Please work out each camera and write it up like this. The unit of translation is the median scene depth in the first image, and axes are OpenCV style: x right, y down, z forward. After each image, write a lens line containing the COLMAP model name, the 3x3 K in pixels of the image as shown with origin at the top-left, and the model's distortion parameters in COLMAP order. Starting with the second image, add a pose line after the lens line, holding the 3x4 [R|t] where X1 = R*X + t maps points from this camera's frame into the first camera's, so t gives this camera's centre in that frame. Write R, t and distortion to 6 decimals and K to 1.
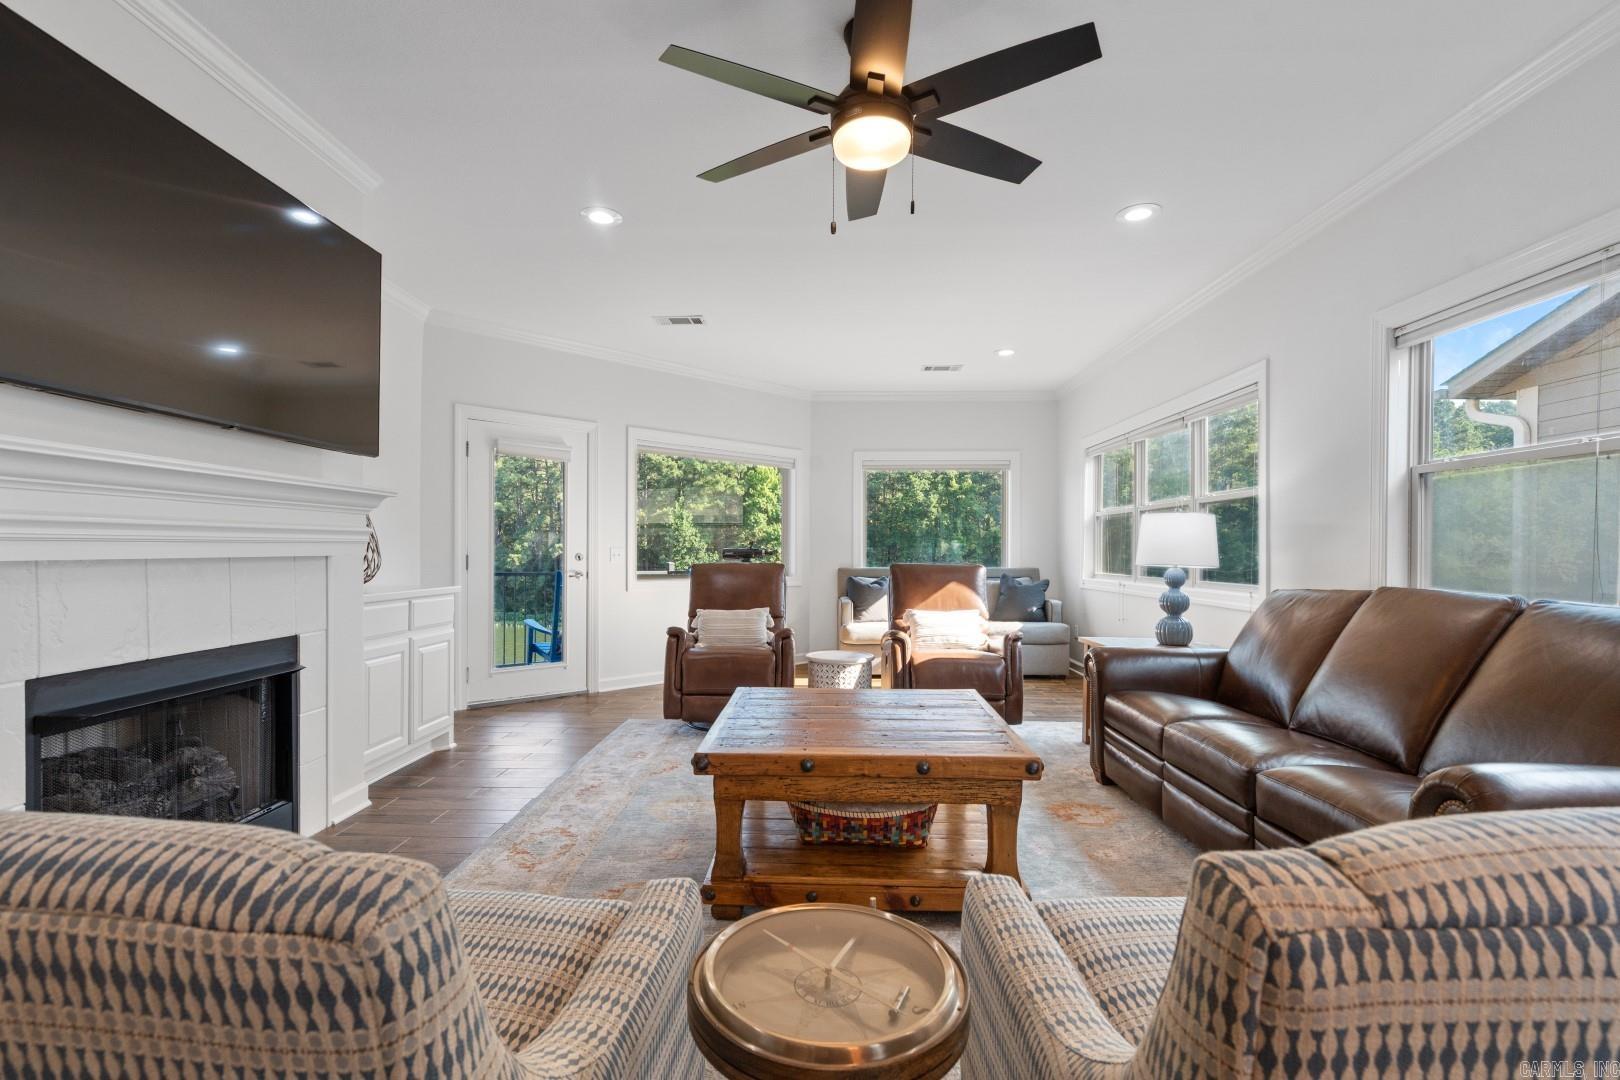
lens RADIAL K [[731.2, 0, 806.7], [0, 731.2, 564.4], [0, 0, 1]] dist [-0.006903, 0.001115]
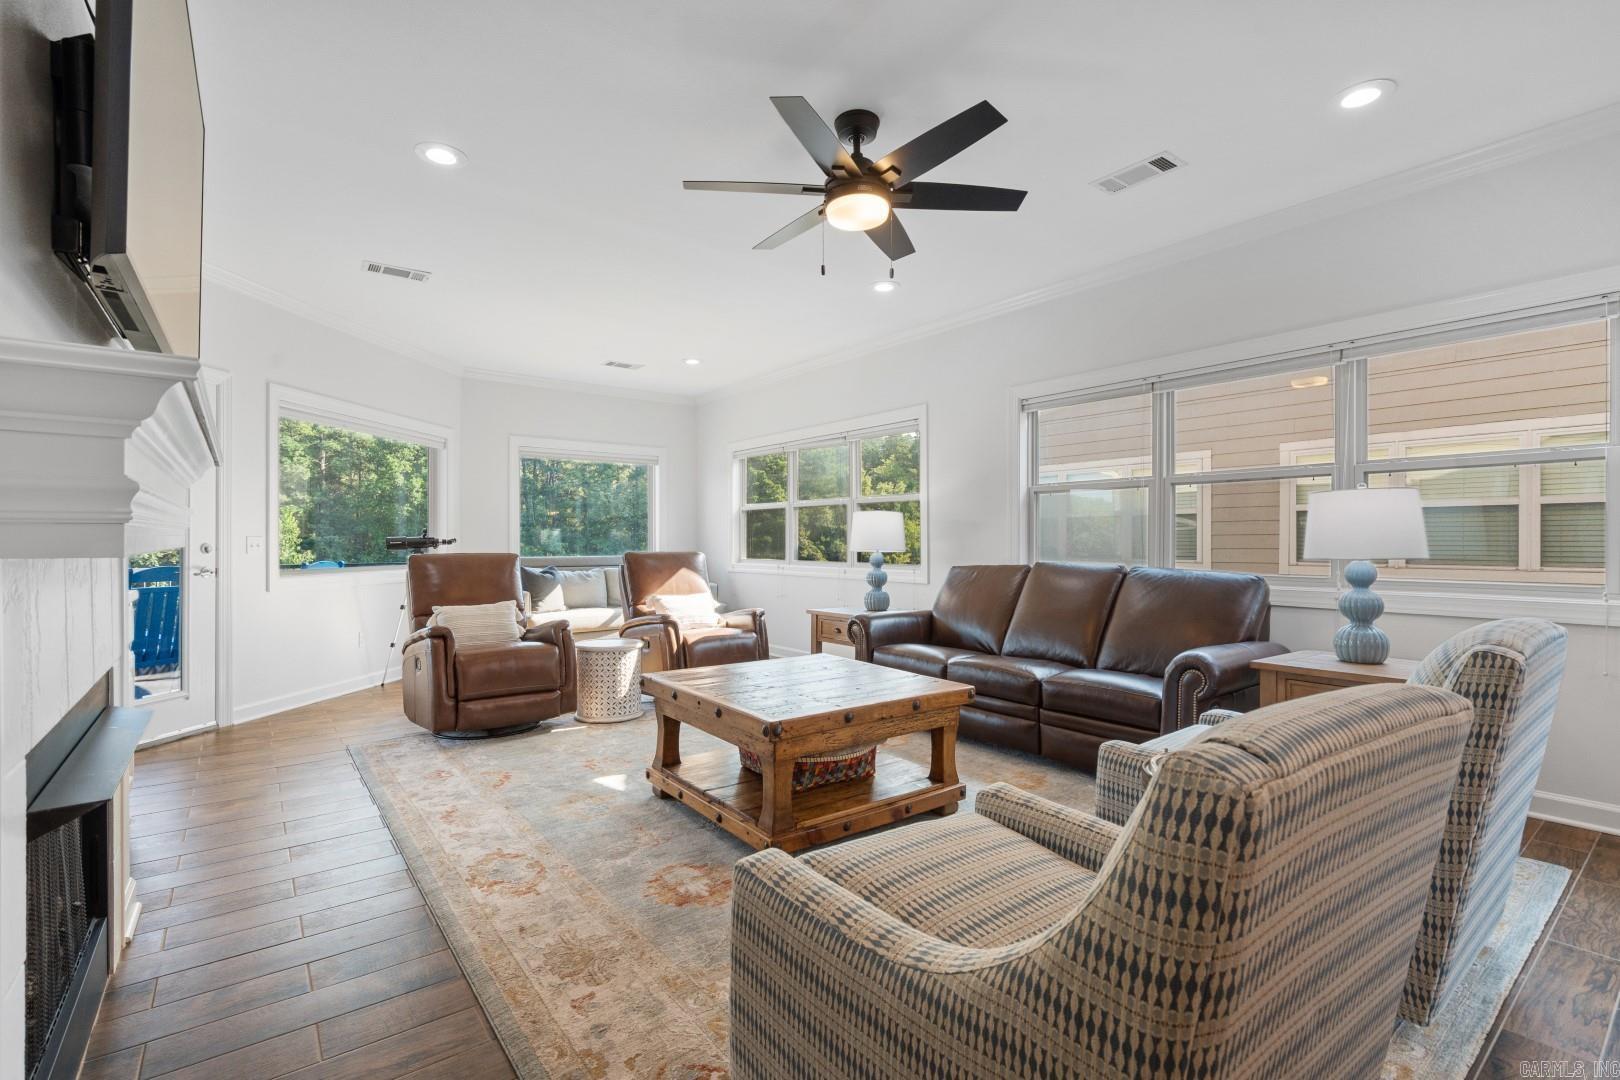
lens RADIAL K [[731.2, 0, 789.8], [0, 731.2, 540.1], [0, 0, 1]] dist [-0.006903, 0.001115]
pose [[0.784571, -0.000276, 0.620039, -0.401517], [0.011639, 0.999830, -0.014282, -0.000648], [-0.619930, 0.018422, 0.784441, 0.051952]]
